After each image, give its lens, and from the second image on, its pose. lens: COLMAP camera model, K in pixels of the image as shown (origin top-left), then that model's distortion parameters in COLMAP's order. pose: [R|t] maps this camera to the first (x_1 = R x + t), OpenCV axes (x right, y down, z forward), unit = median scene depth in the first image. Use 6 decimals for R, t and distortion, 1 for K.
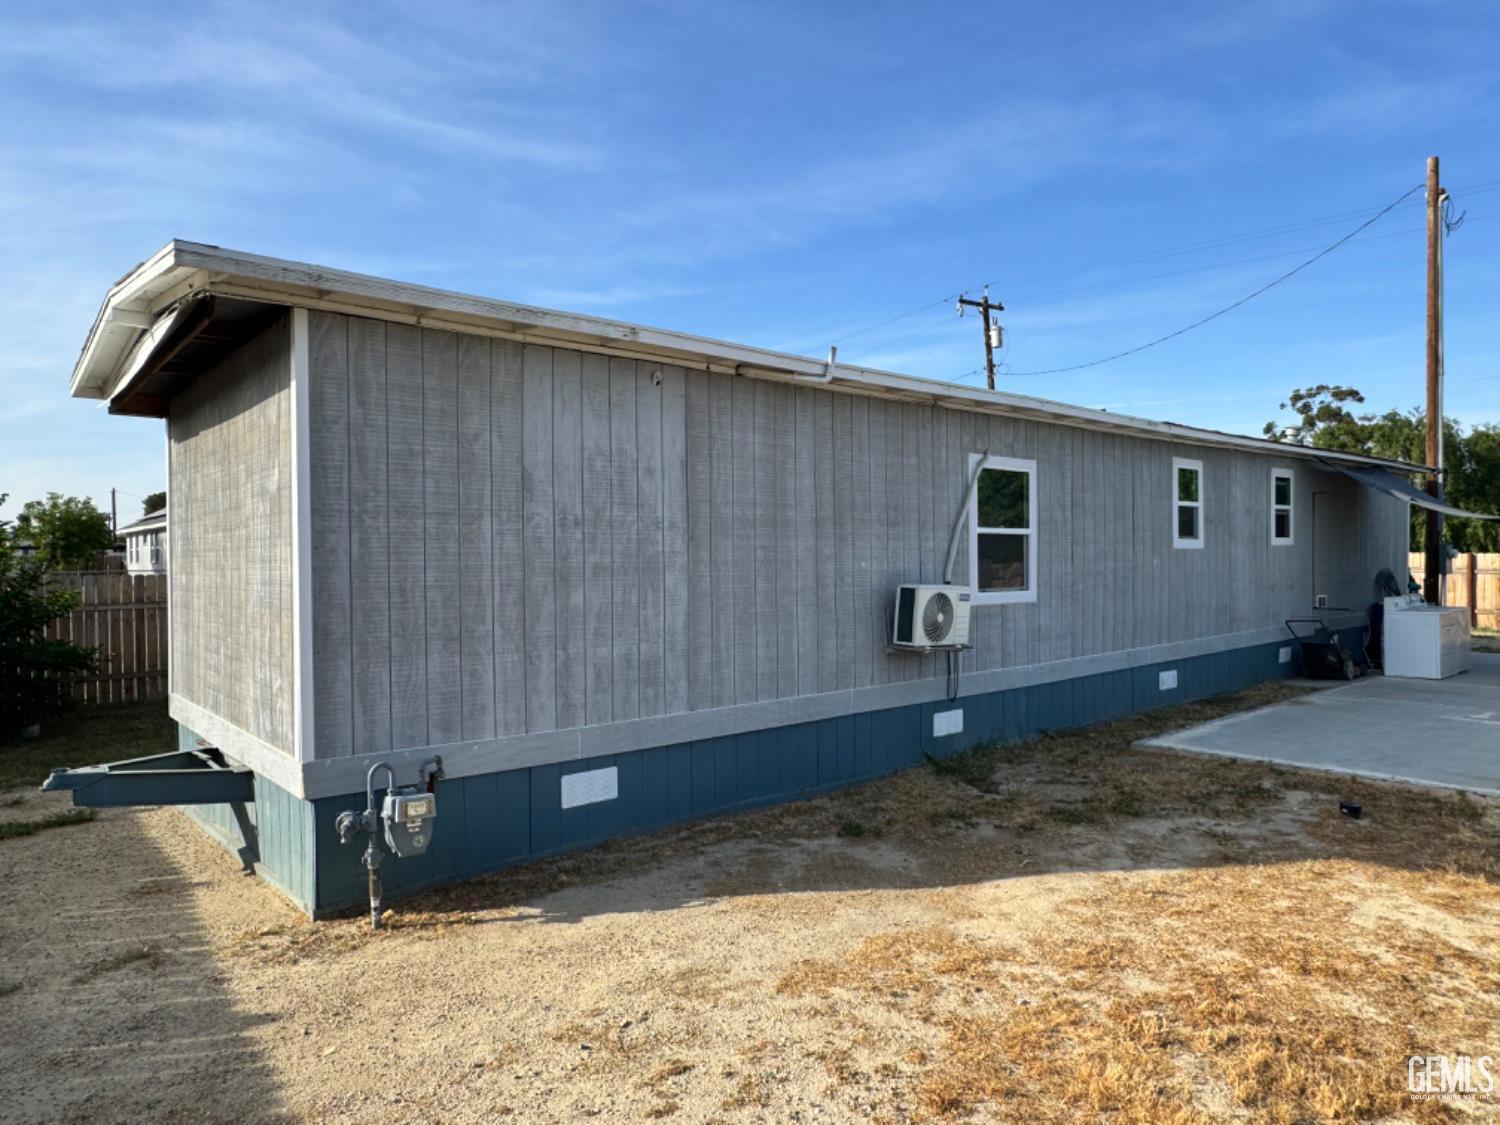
lens RADIAL K [[945.7, 0, 756.0], [0, 945.7, 562.7], [0, 0, 1]] dist [-0.000956, -0.000463]
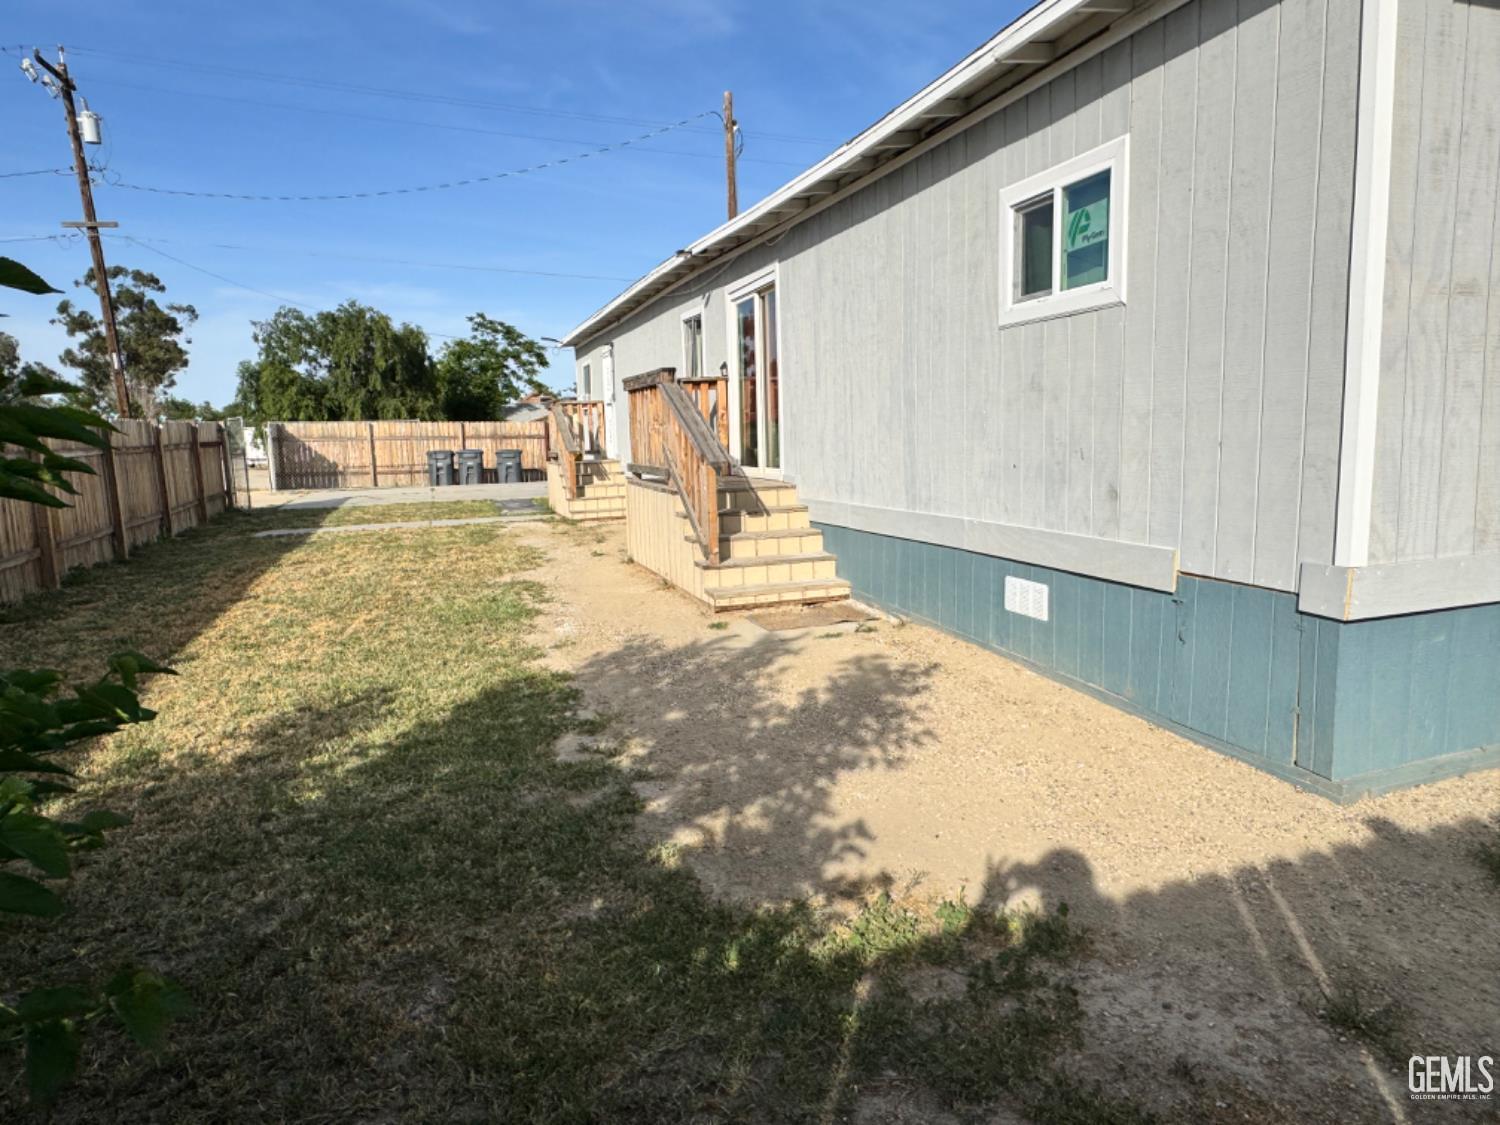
lens RADIAL K [[945.7, 0, 751.1], [0, 945.7, 561.5], [0, 0, 1]] dist [-0.000956, -0.000463]
pose [[0.366757, -0.133249, 0.920724, -0.993437], [0.037027, 0.990996, 0.128670, 0.059426], [-0.929579, -0.013099, 0.368389, 0.953651]]
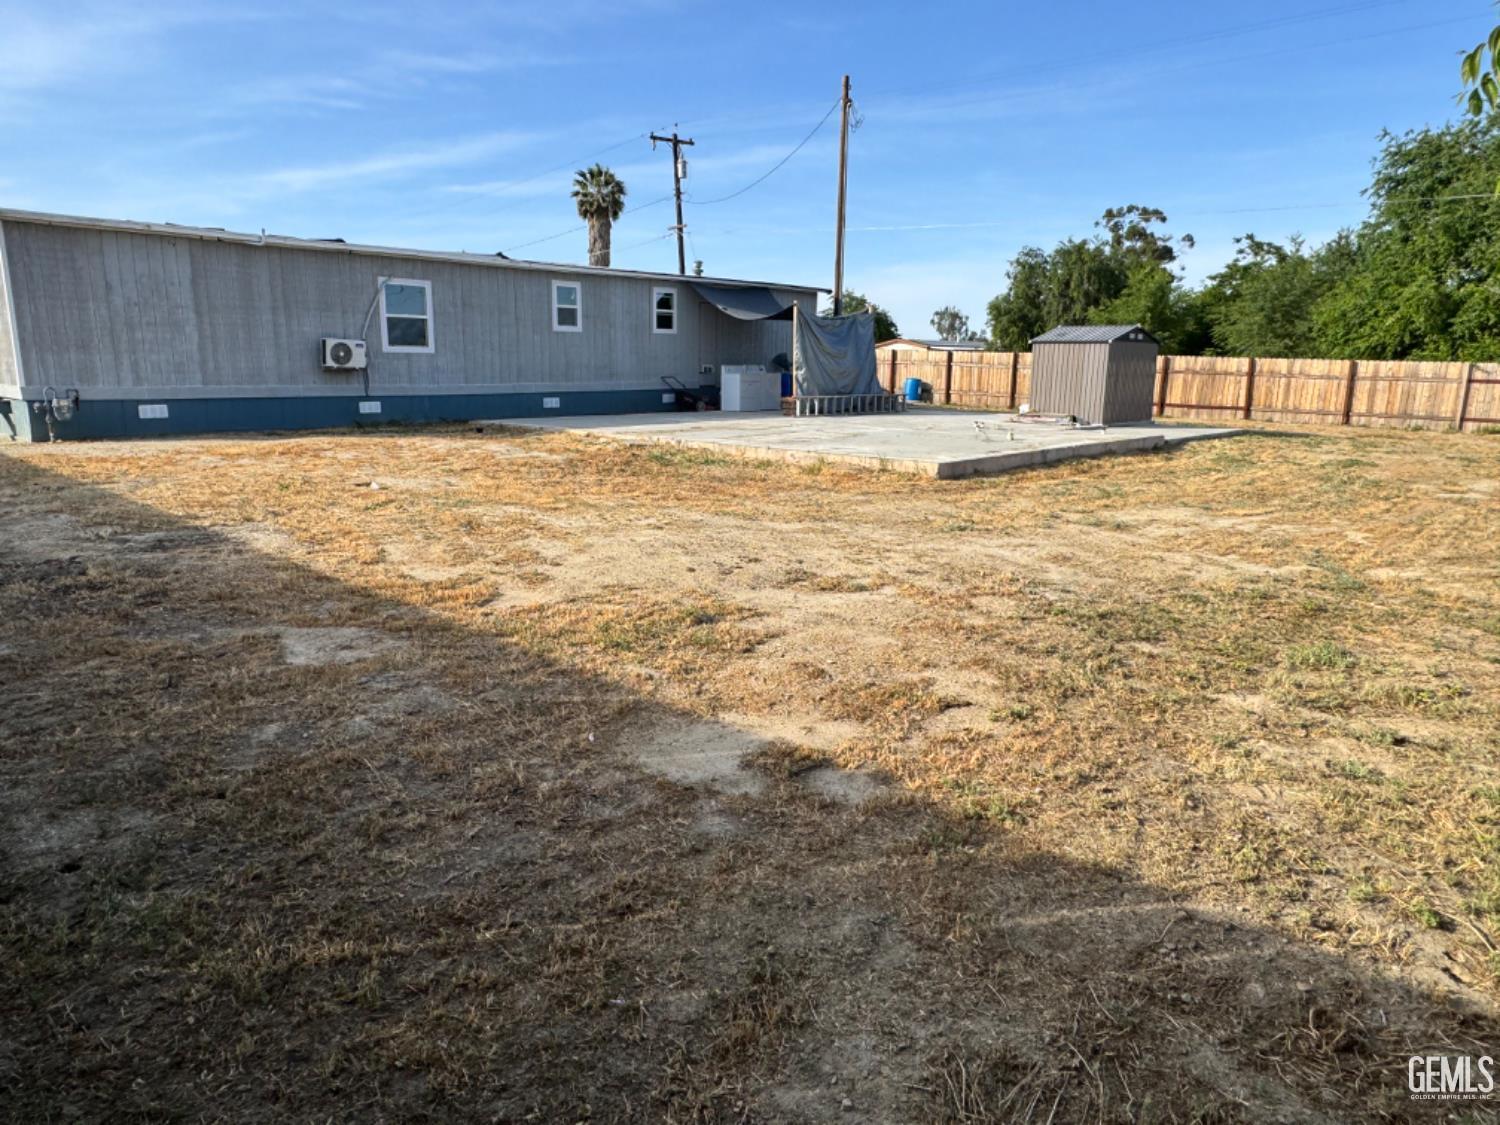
lens RADIAL K [[945.7, 0, 747.6], [0, 945.7, 563.0], [0, 0, 1]] dist [-0.000956, -0.000463]
pose [[0.995210, 0.000282, 0.097762, 0.804724], [-0.019918, 0.979606, 0.199936, 0.066045], [-0.095712, -0.200926, 0.974920, -1.184439]]
